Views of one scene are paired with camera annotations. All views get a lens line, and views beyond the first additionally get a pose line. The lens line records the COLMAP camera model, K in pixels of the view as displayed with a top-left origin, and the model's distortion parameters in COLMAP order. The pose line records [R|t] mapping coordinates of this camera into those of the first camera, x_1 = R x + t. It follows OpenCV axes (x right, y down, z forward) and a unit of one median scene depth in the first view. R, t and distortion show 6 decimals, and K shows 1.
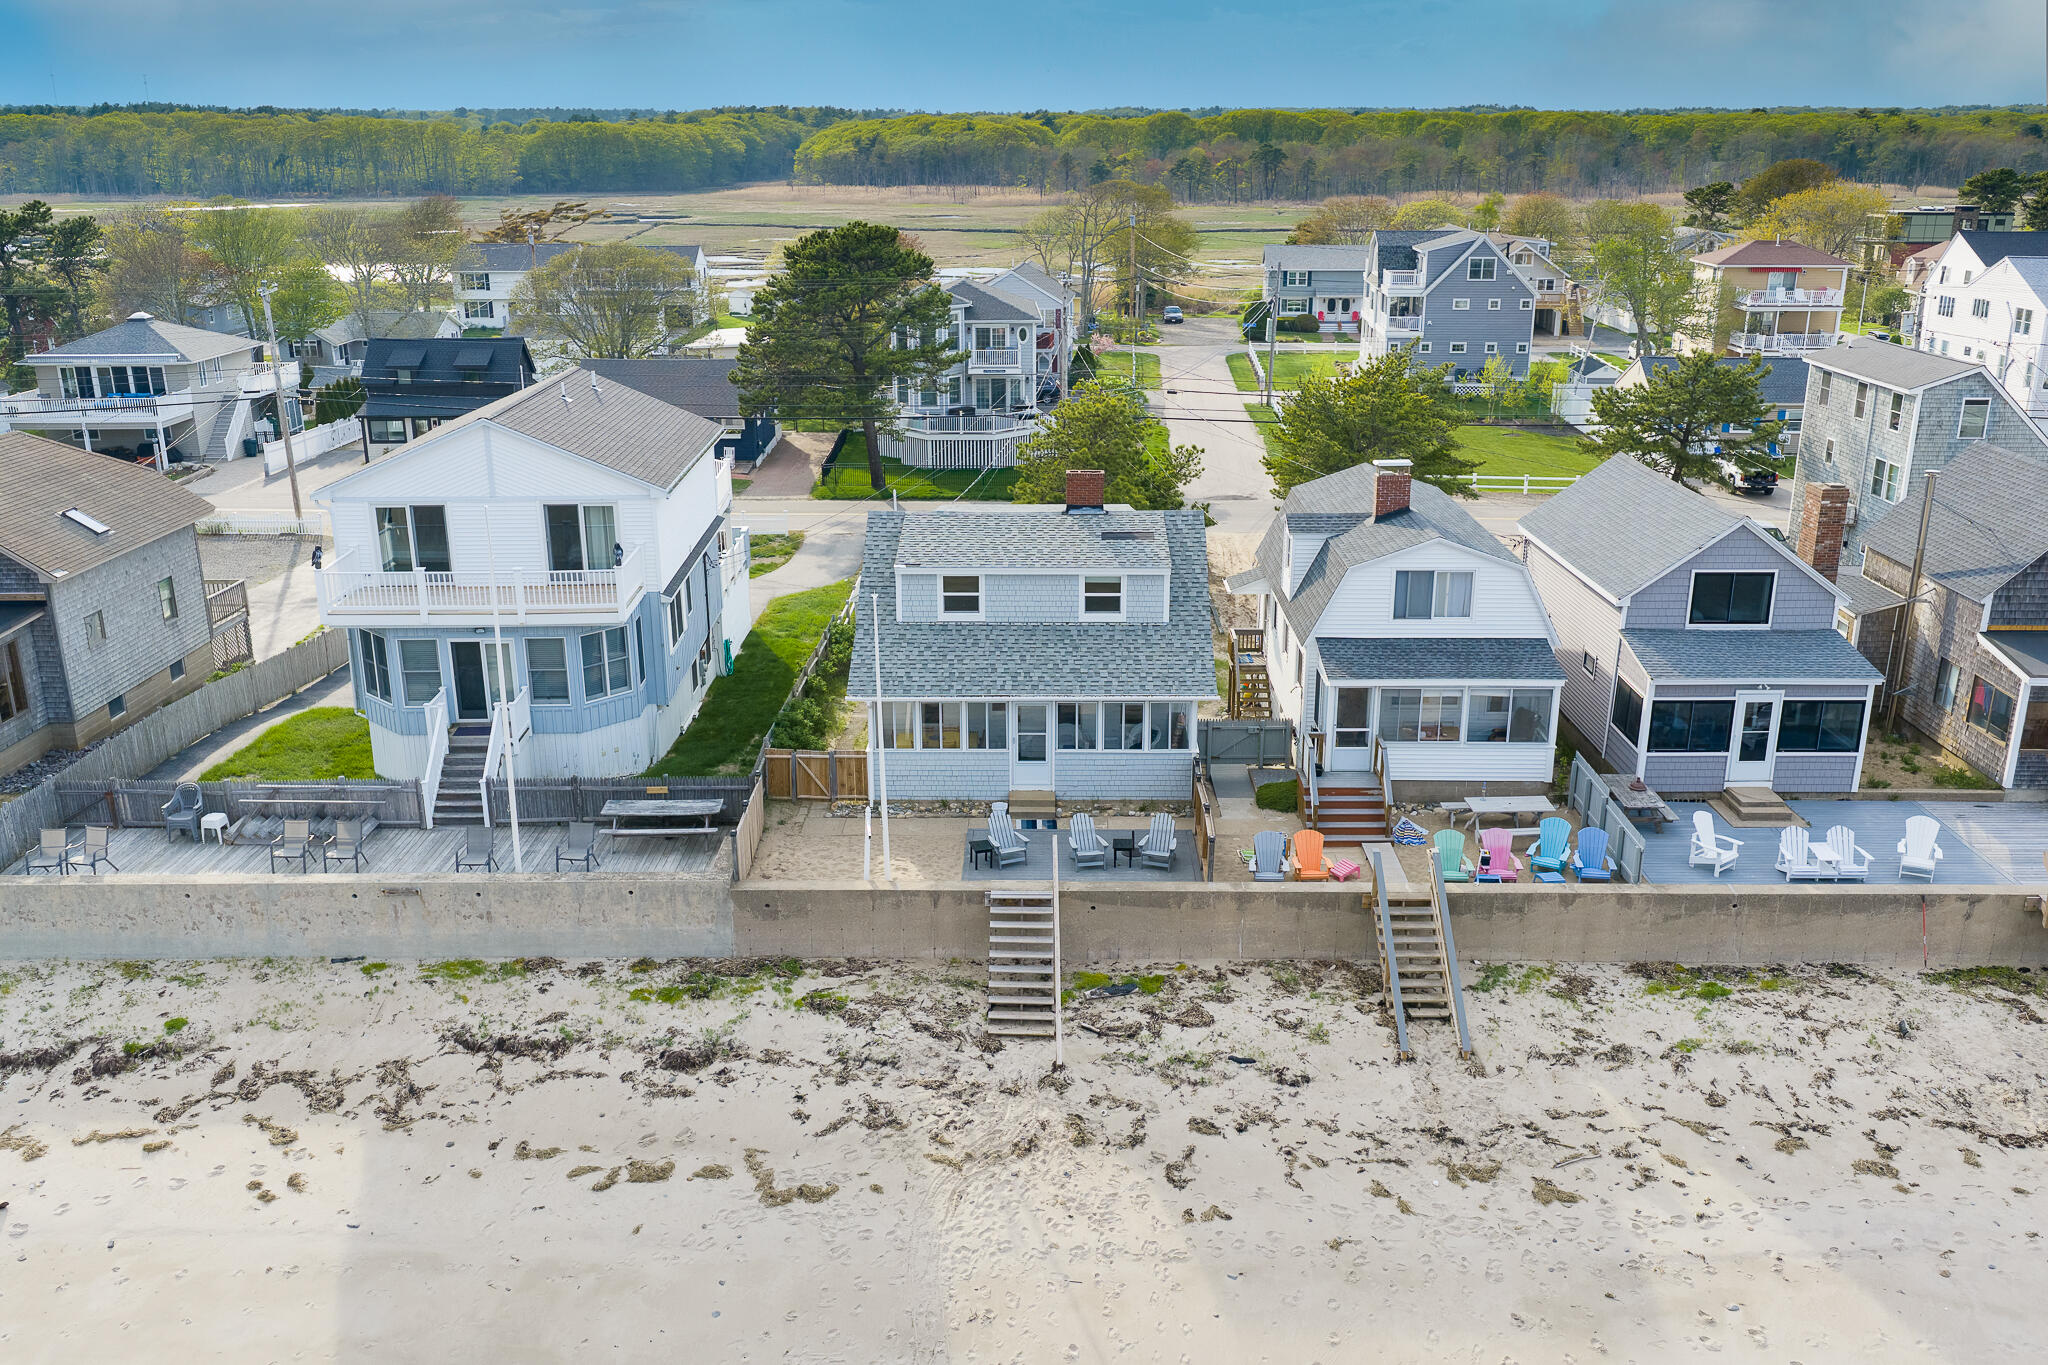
lens RADIAL K [[1698.3, 0, 1026.1], [0, 1698.3, 697.2], [0, 0, 1]] dist [0.013089, -0.020690]
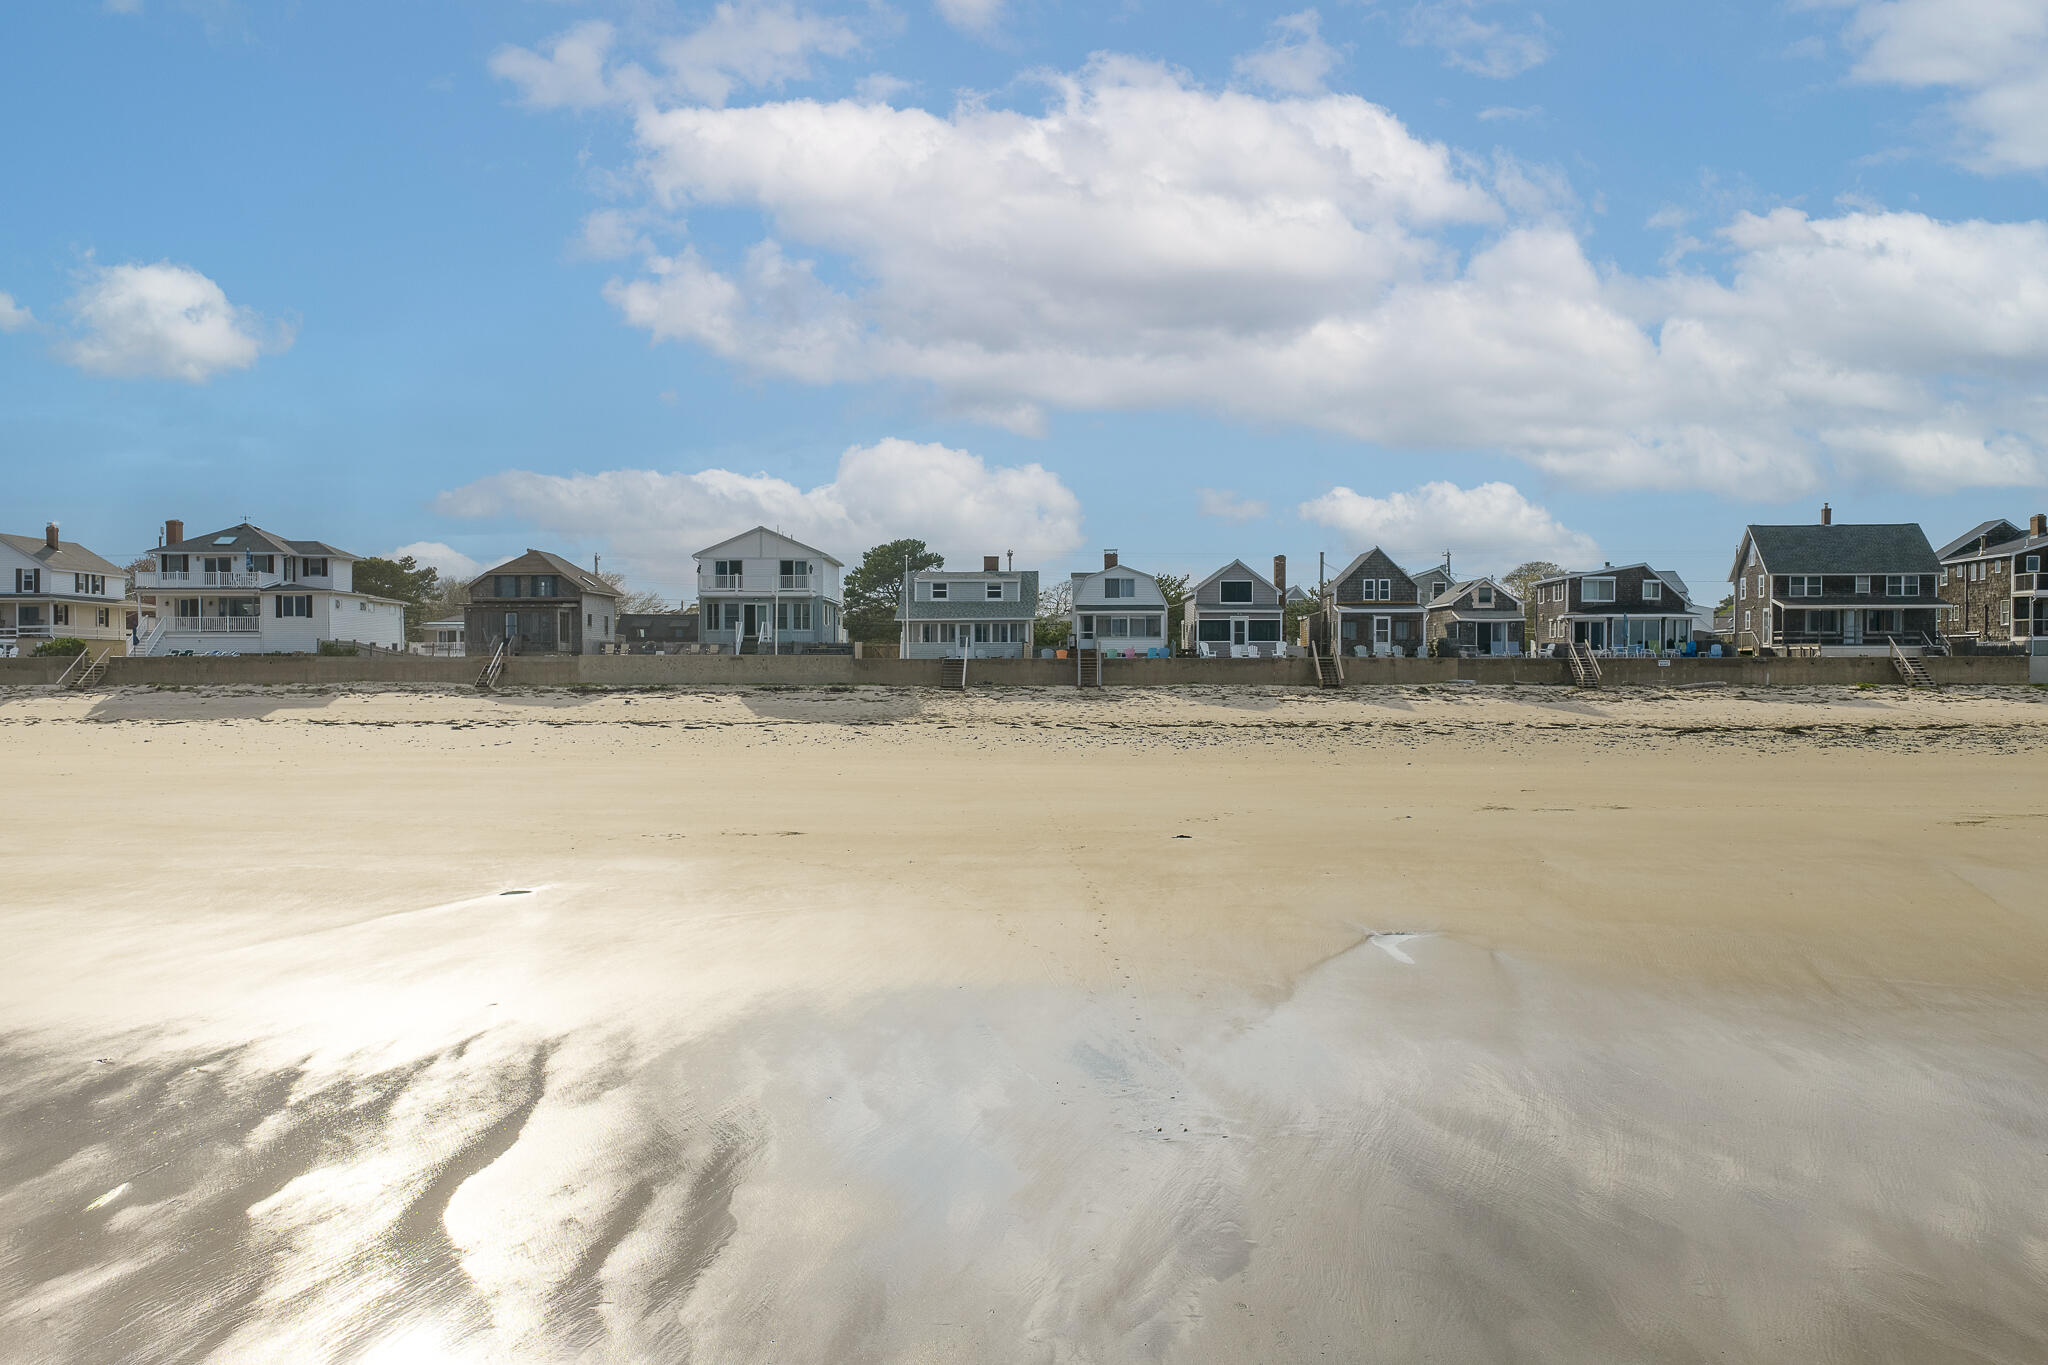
lens RADIAL K [[1698.3, 0, 1026.1], [0, 1698.3, 697.2], [0, 0, 1]] dist [0.013089, -0.020690]
pose [[0.999736, 0.002694, -0.022804, 0.182533], [-0.009209, 0.956767, -0.290709, 1.010662], [0.021035, 0.290842, 0.956540, -1.704487]]
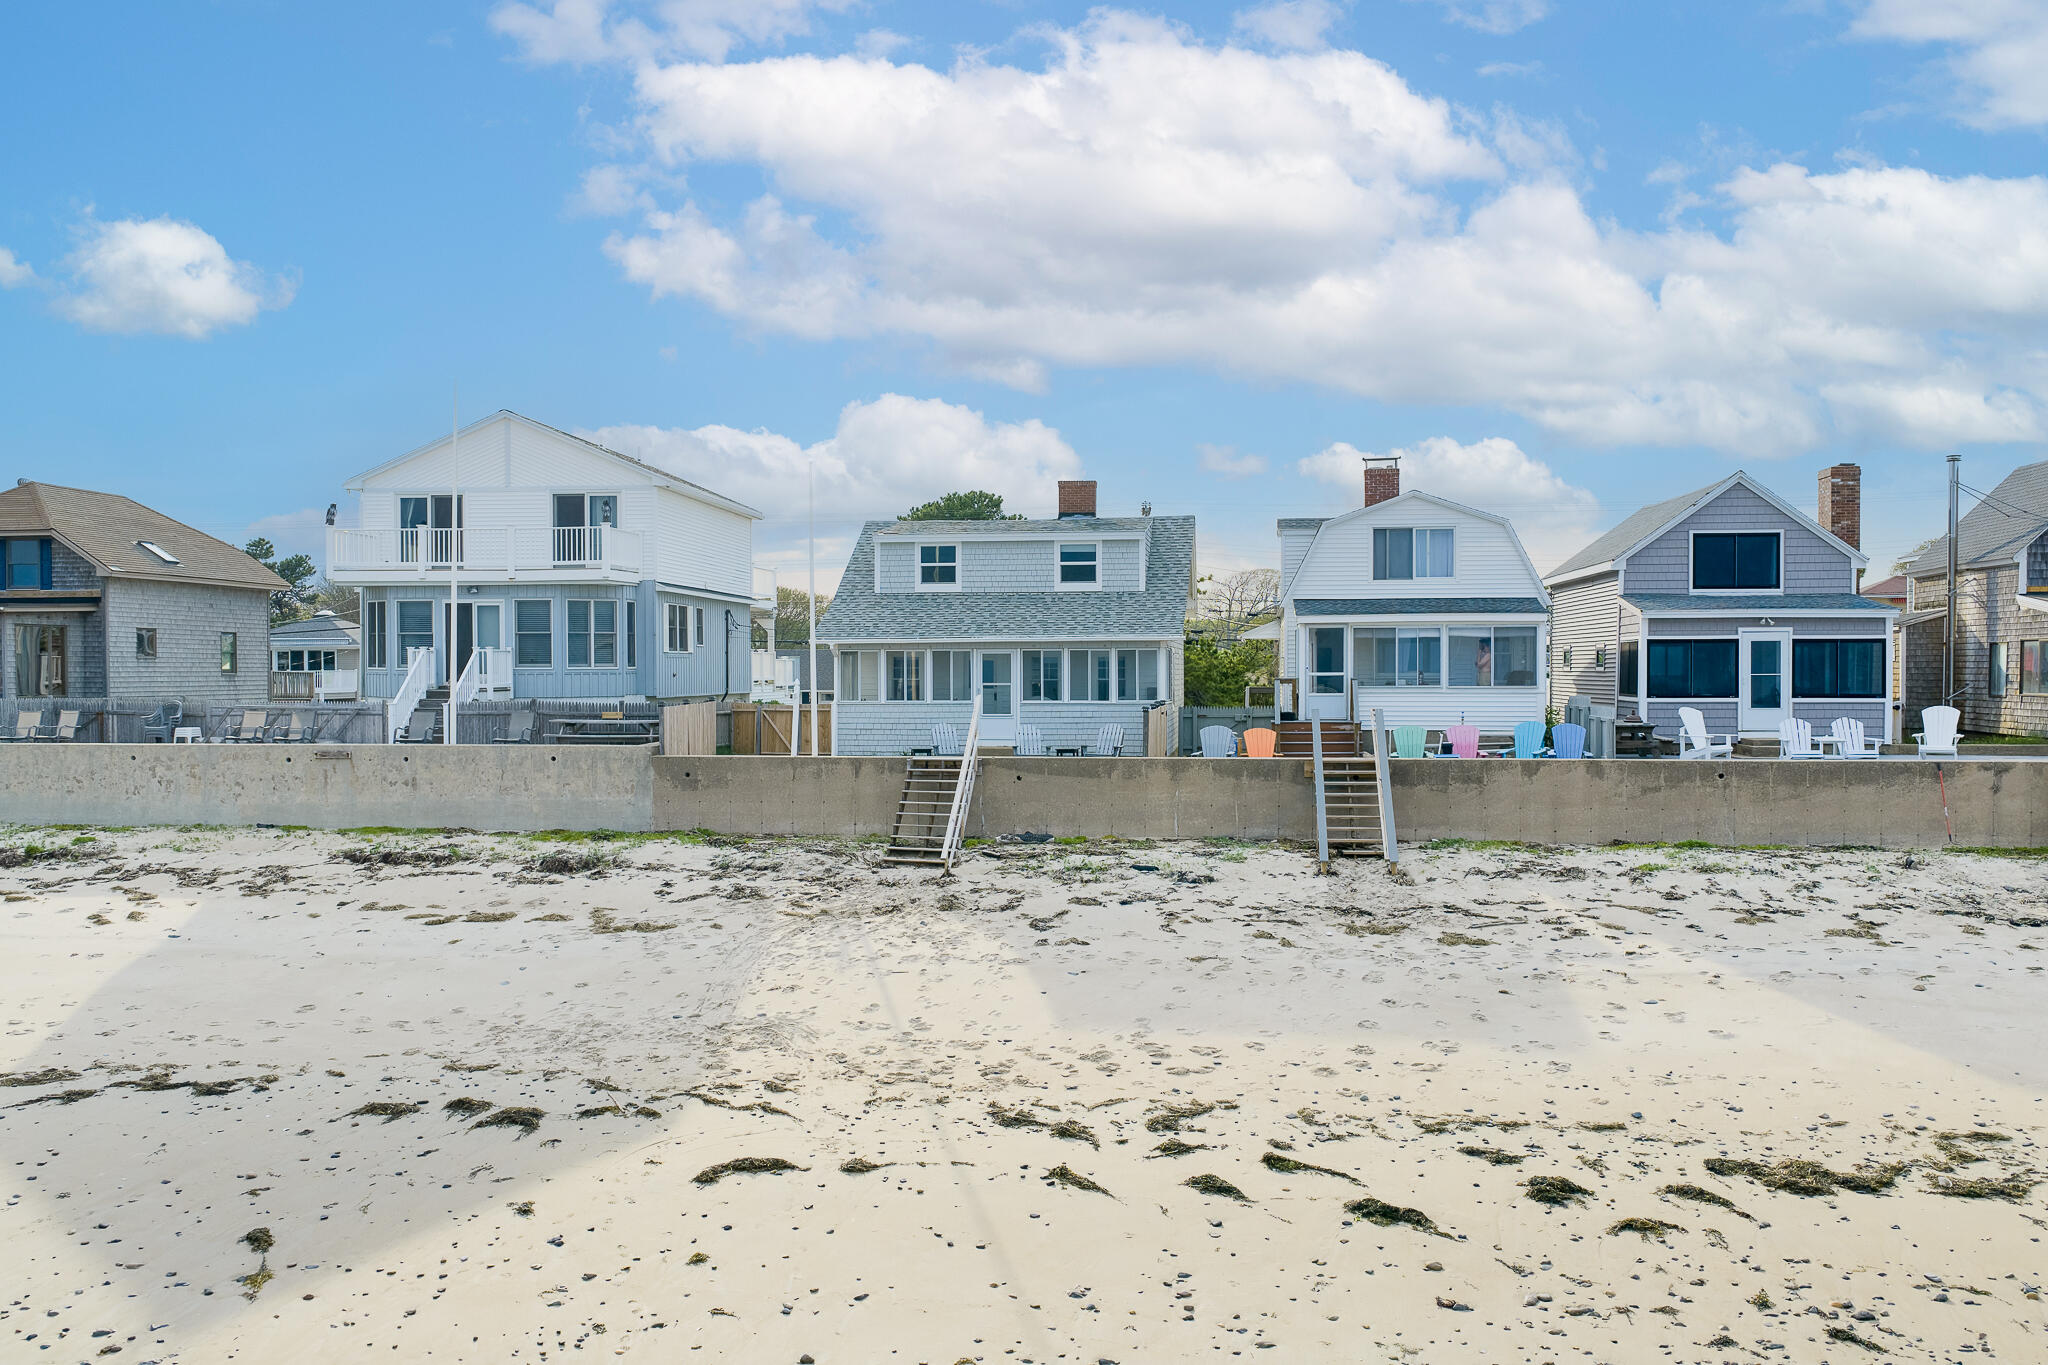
lens RADIAL K [[1698.3, 0, 1026.1], [0, 1698.3, 697.2], [0, 0, 1]] dist [0.013089, -0.020690]
pose [[0.992839, 0.002245, -0.119437, 0.159542], [-0.037067, 0.956261, -0.290157, 0.363204], [0.113561, 0.292507, 0.949497, 0.087794]]
